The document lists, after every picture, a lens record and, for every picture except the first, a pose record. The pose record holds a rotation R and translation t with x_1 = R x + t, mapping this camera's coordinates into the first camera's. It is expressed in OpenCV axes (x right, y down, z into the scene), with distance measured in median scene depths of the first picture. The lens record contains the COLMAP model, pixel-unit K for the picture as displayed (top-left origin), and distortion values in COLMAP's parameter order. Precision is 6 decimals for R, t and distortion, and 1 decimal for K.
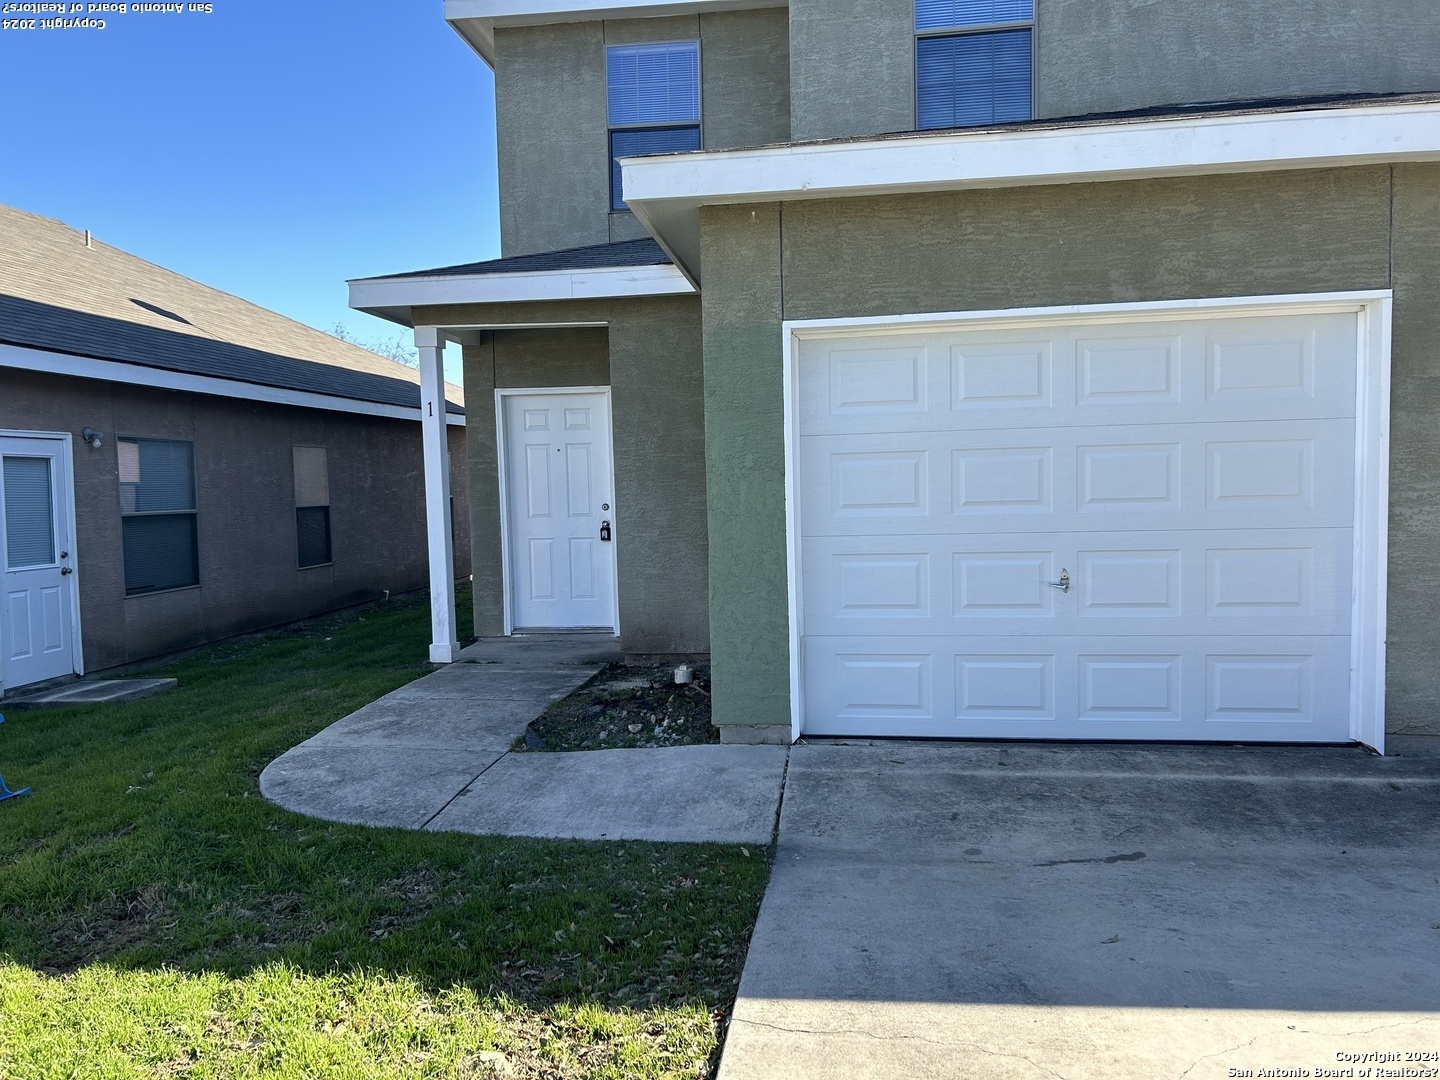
lens RADIAL K [[1066.9, 0, 727.5], [0, 1066.9, 552.0], [0, 0, 1]] dist [0.055230, -0.059252]
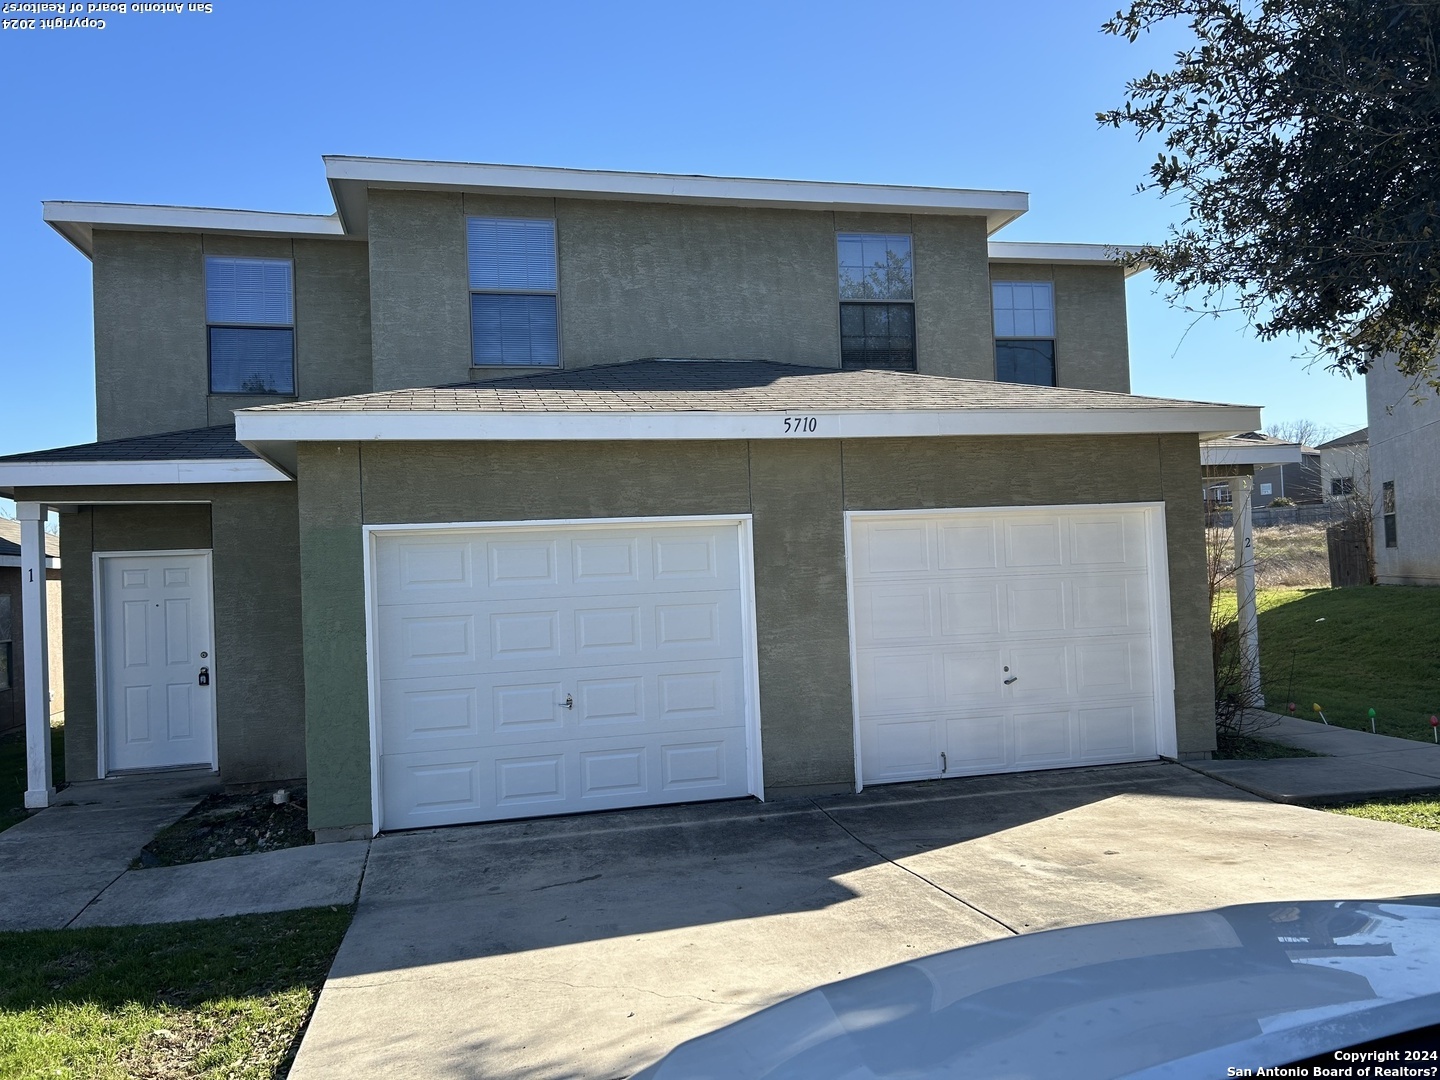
lens RADIAL K [[1066.9, 0, 727.5], [0, 1066.9, 552.0], [0, 0, 1]] dist [0.055230, -0.059252]
pose [[0.935524, -0.006810, 0.353197, 0.002665], [0.044471, 0.994131, -0.098624, -0.024489], [-0.350453, 0.107972, 0.930336, -0.472824]]
